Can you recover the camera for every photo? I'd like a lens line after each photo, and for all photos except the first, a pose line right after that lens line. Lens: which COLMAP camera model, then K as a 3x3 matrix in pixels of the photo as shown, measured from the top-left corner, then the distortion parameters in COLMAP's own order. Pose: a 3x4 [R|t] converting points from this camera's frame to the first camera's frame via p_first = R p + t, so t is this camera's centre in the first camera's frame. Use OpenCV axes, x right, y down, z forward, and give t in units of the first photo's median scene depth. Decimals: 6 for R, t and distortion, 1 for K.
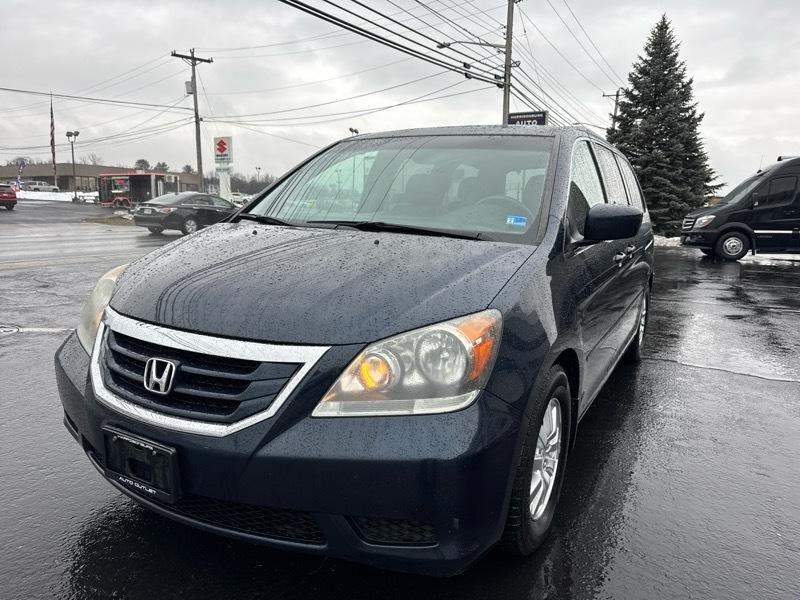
lens RADIAL K [[566.7, 0, 400.2], [0, 566.7, 302.2], [0, 0, 1]] dist [0.004724, -0.004774]
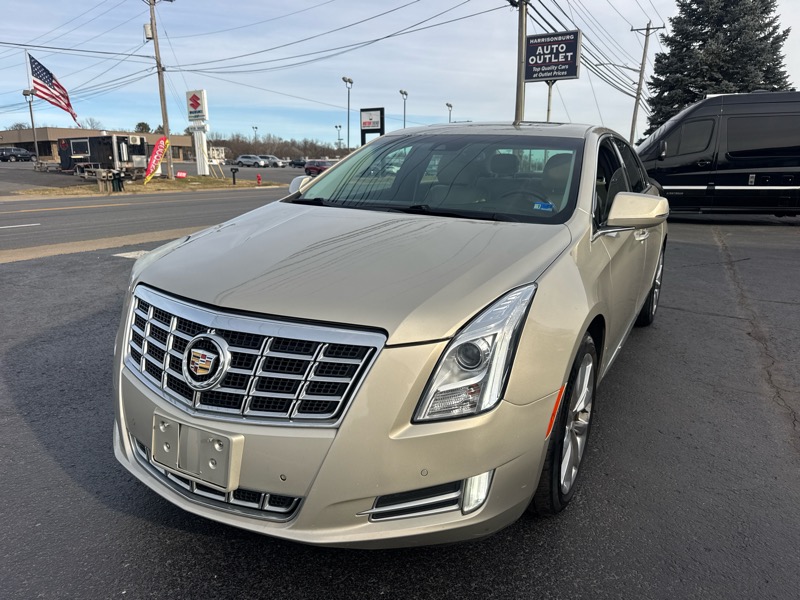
lens RADIAL K [[566.7, 0, 400.2], [0, 566.7, 302.2], [0, 0, 1]] dist [0.004724, -0.004774]
pose [[0.999579, -0.021403, -0.019606, 0.027959], [0.022742, 0.997229, 0.070825, -0.036601], [0.018036, -0.071241, 0.997296, 0.200443]]
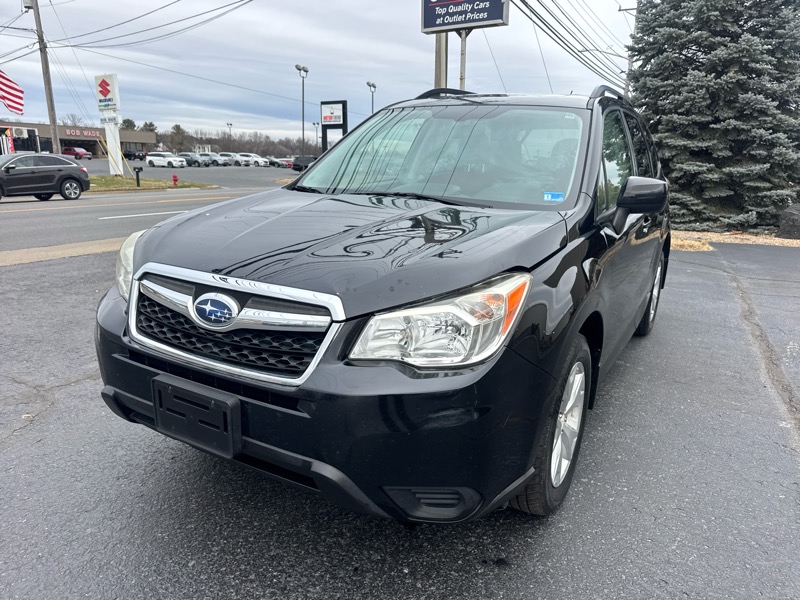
lens RADIAL K [[570.5, 0, 402.2], [0, 570.5, 301.1], [0, 0, 1]] dist [-0.007415, 0.003937]
pose [[0.999854, -0.015114, -0.007985, 0.149197], [0.015623, 0.997558, 0.068075, -0.077787], [0.006936, -0.068190, 0.997648, 0.457068]]
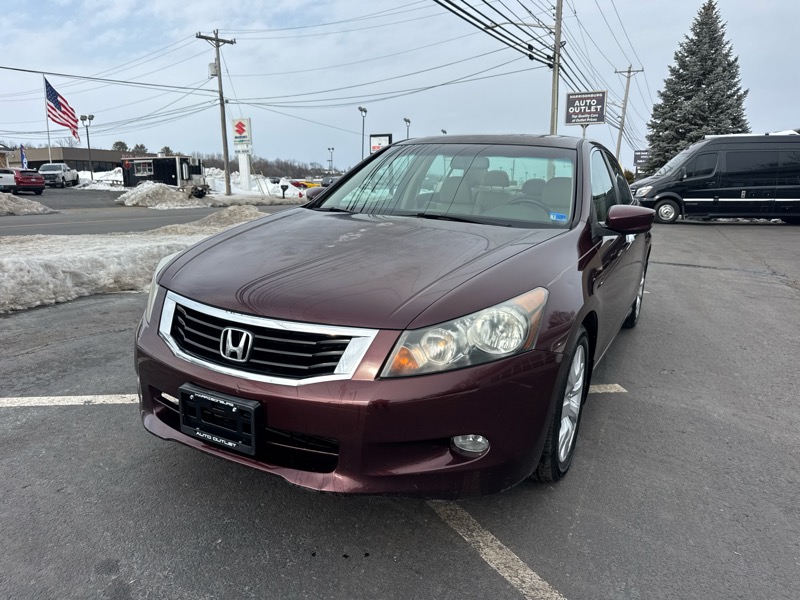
lens RADIAL K [[566.7, 0, 400.2], [0, 566.7, 302.2], [0, 0, 1]] dist [0.004724, -0.004774]
pose [[0.999199, -0.025193, 0.031093, -0.138061], [0.024044, 0.999033, 0.036815, 0.004916], [-0.031990, -0.036038, 0.998838, -0.040877]]
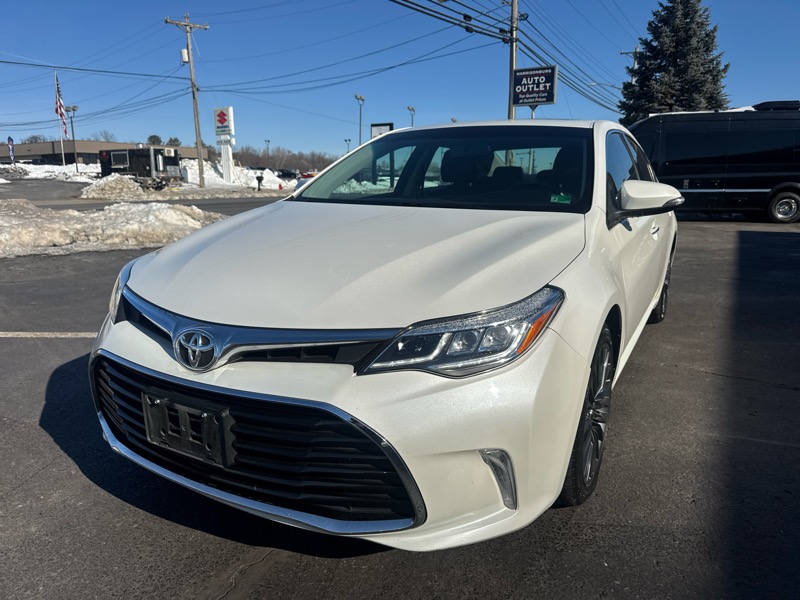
lens RADIAL K [[569.4, 0, 398.5], [0, 569.4, 302.3], [0, 0, 1]] dist [-0.001913, -0.001673]
pose [[0.999371, -0.015017, -0.032130, 0.023696], [0.016558, 0.998698, 0.048255, -0.003341], [0.031364, -0.048756, 0.998318, 0.045766]]
